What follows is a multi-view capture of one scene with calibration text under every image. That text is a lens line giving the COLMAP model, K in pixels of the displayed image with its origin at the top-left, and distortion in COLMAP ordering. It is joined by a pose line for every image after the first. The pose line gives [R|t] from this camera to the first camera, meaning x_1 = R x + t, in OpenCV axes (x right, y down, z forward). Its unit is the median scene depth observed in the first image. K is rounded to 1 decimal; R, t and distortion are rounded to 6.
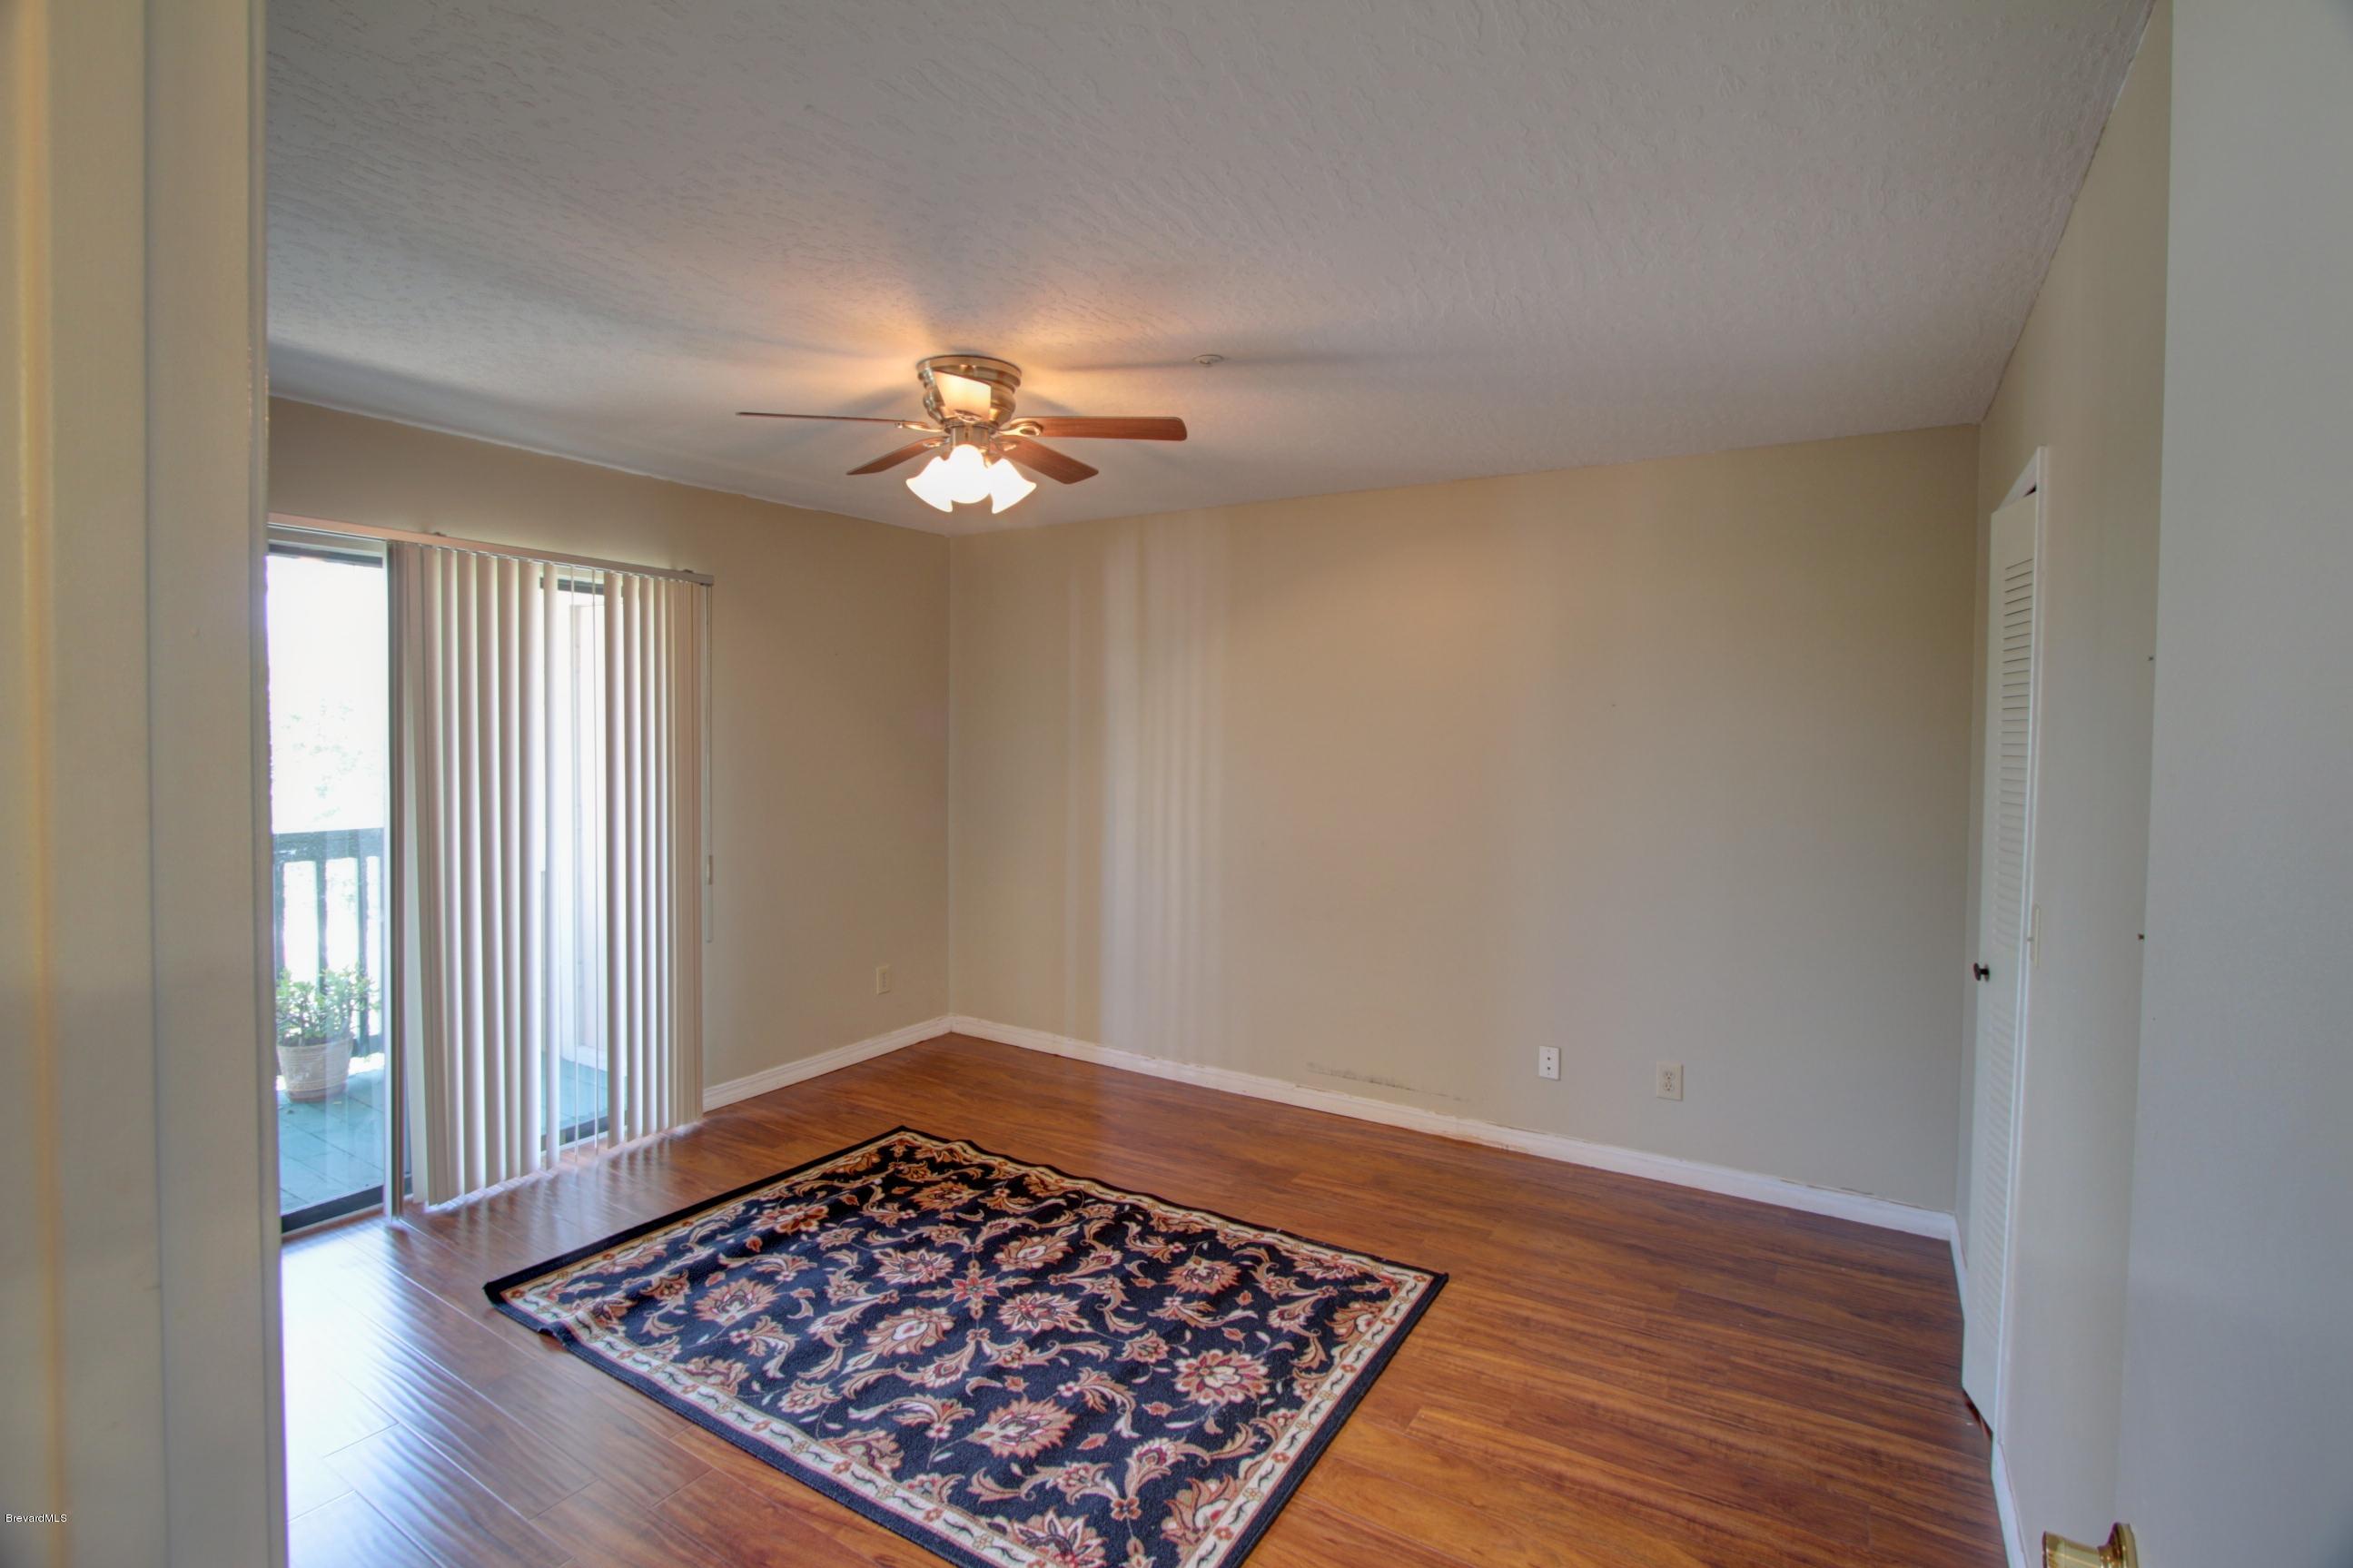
lens RADIAL K [[1088.5, 0, 1178.6], [0, 1088.5, 762.4], [0, 0, 1]] dist [-0.020937, 0.003055]
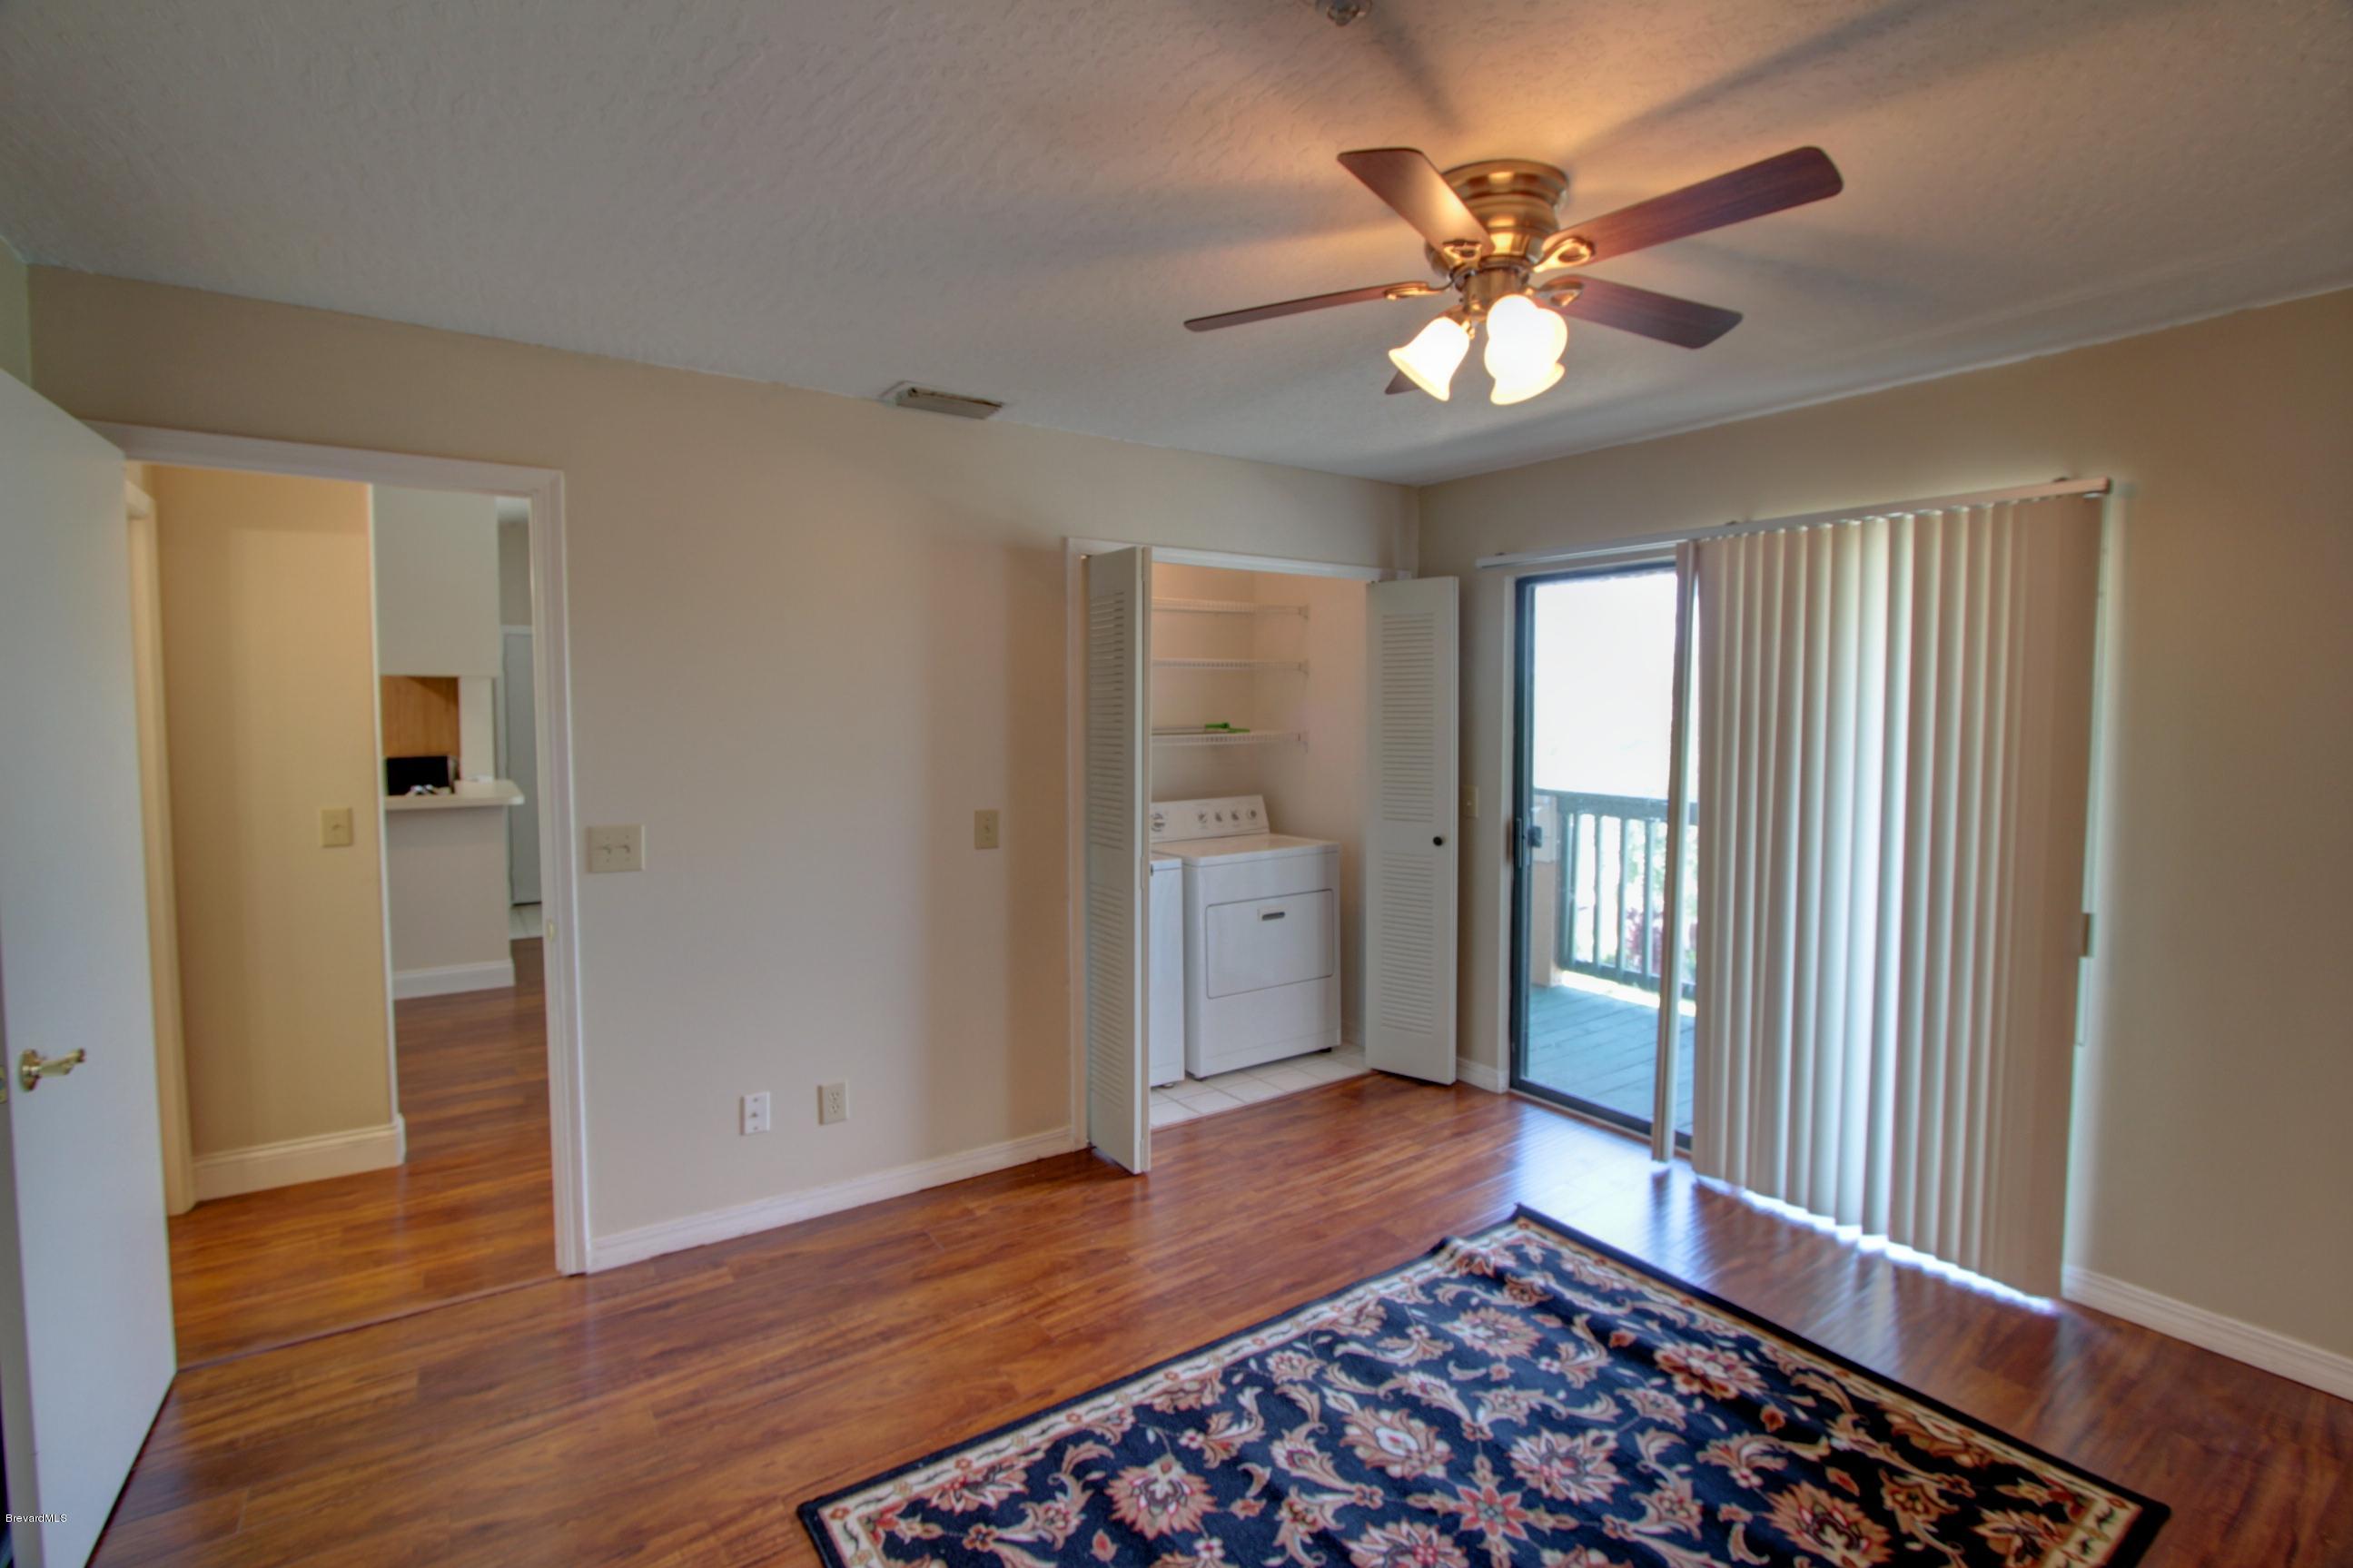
lens RADIAL K [[1088.5, 0, 1207.7], [0, 1088.5, 778.2], [0, 0, 1]] dist [-0.020937, 0.003055]
pose [[-0.394079, 0.046554, -0.917897, 0.568304], [-0.031911, 0.997421, 0.064287, -0.031753], [0.918523, 0.054625, -0.391577, 1.215311]]
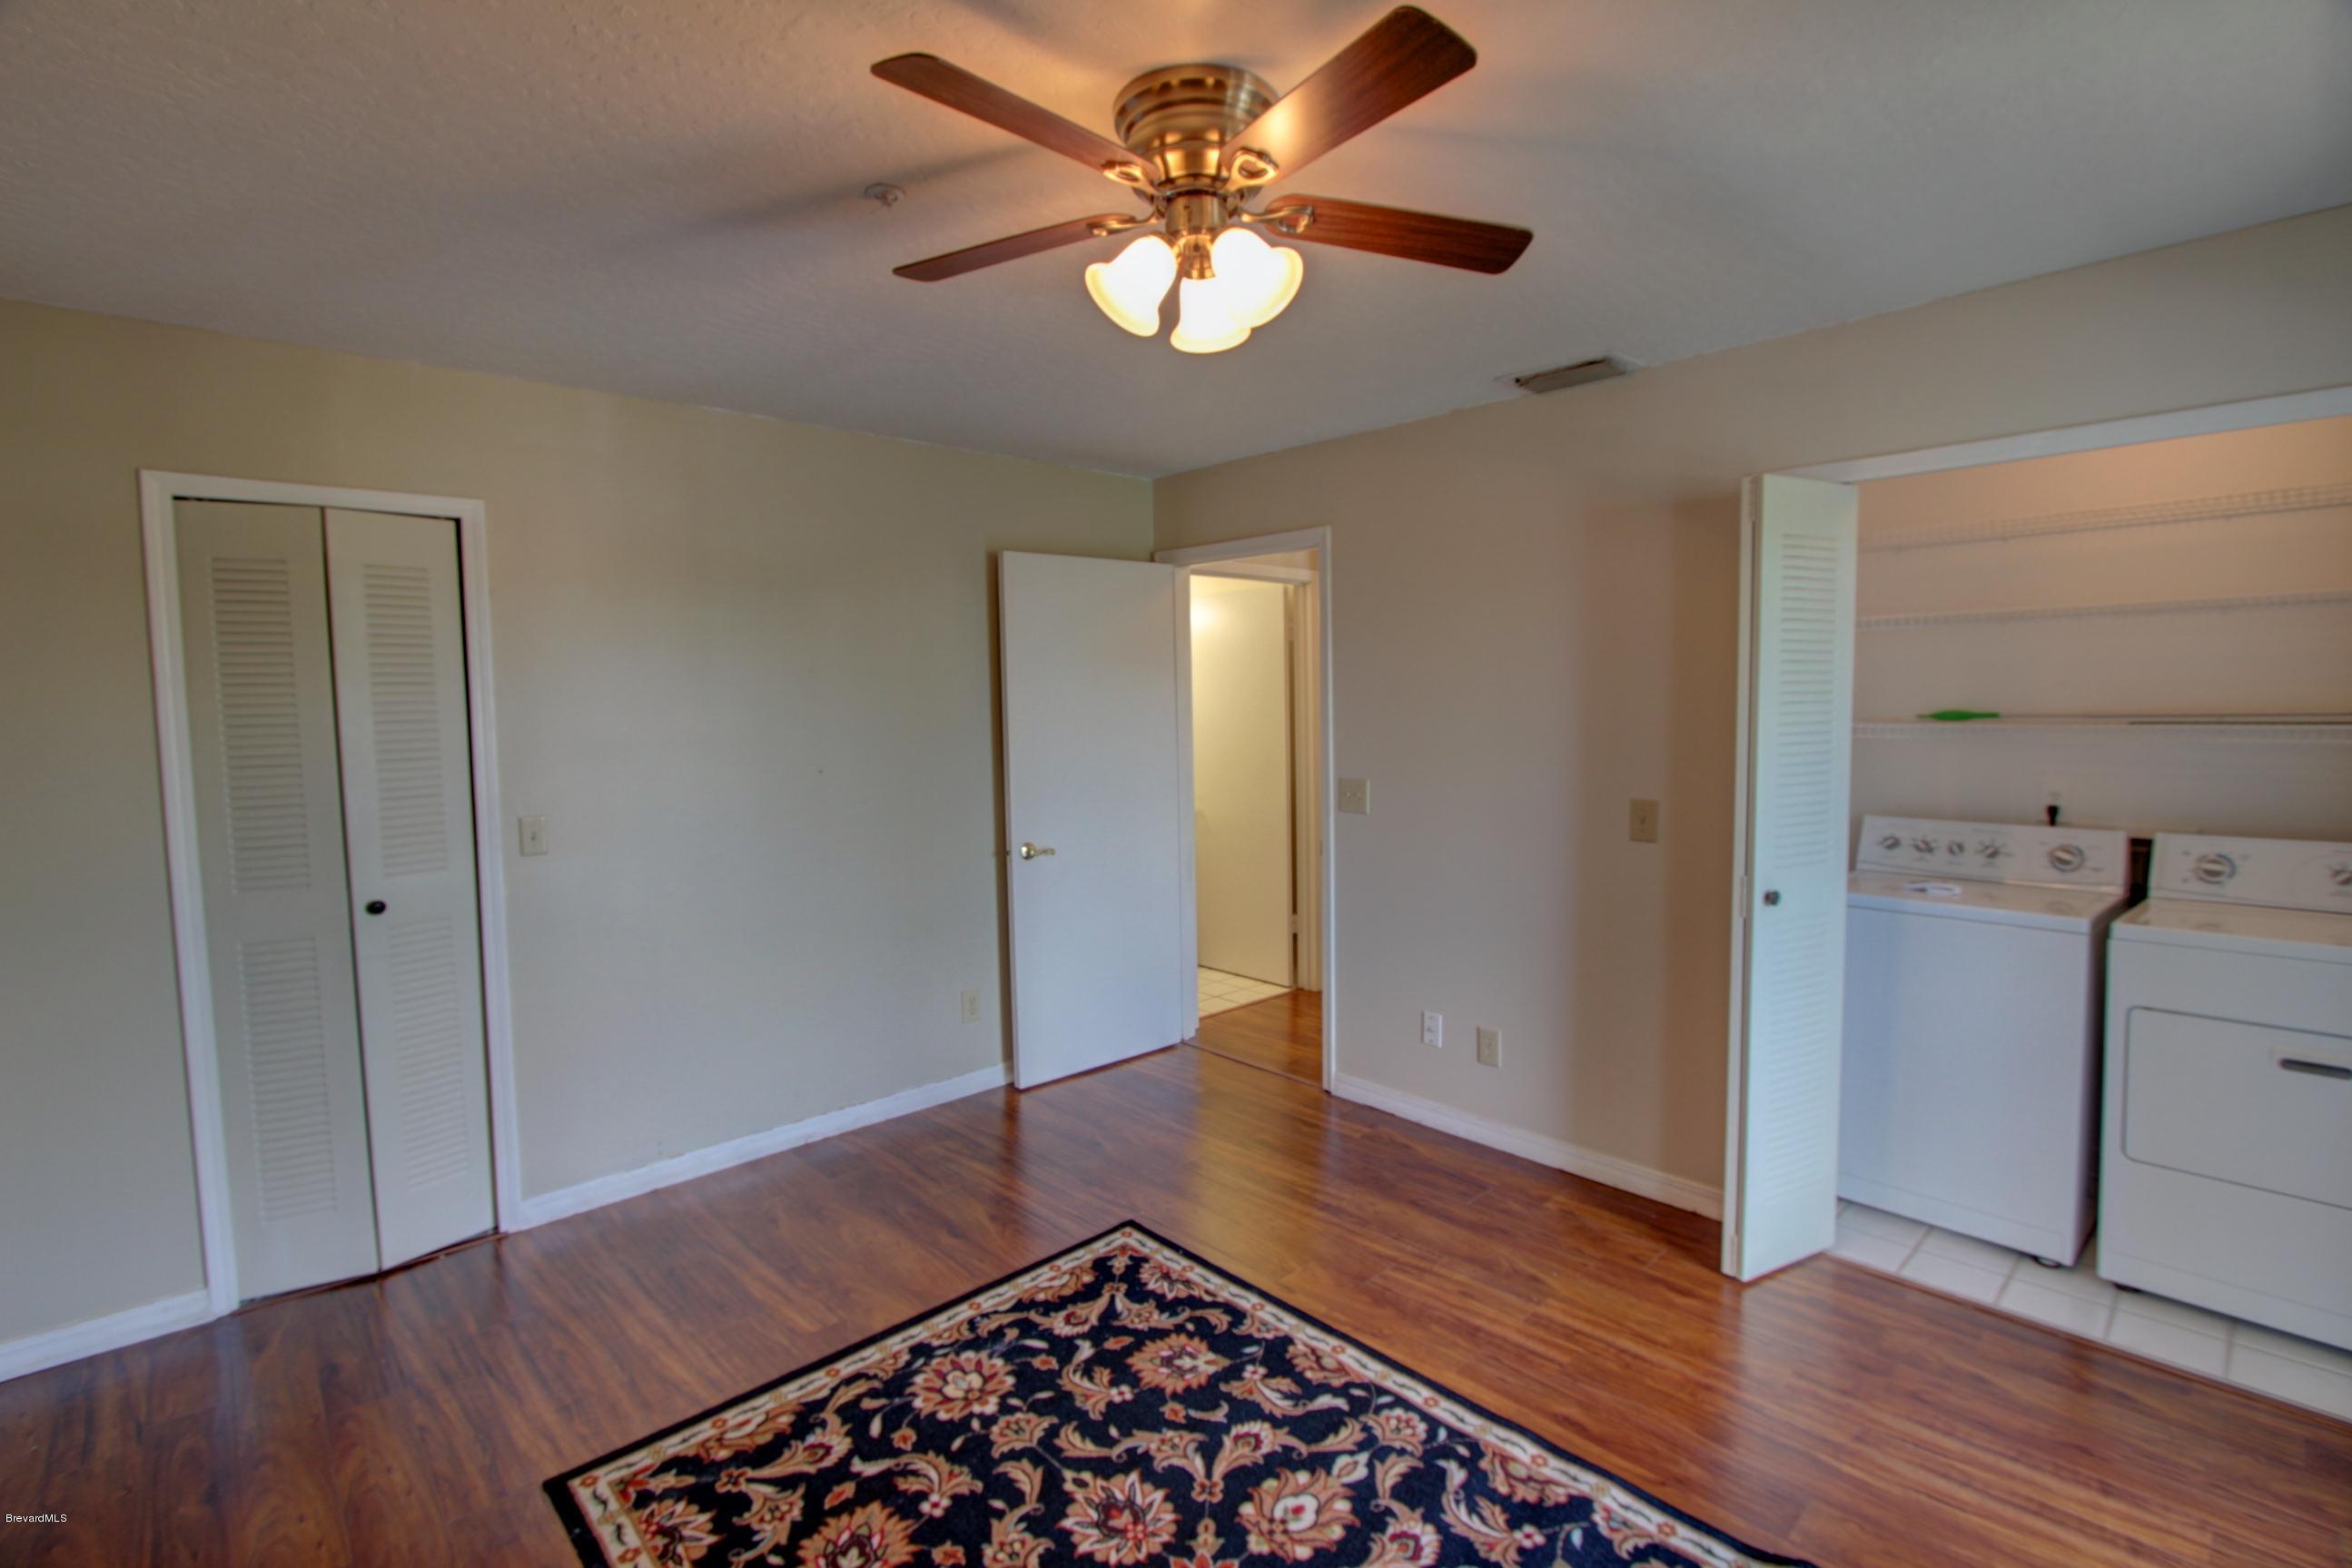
lens RADIAL K [[1088.1, 0, 1166.2], [0, 1088.1, 783.3], [0, 0, 1]] dist [-0.020937, 0.003055]
pose [[-0.960672, -0.019500, 0.277001, -0.373078], [0.010924, 0.994105, 0.107867, -0.053225], [-0.277471, 0.106651, -0.954796, 1.750378]]
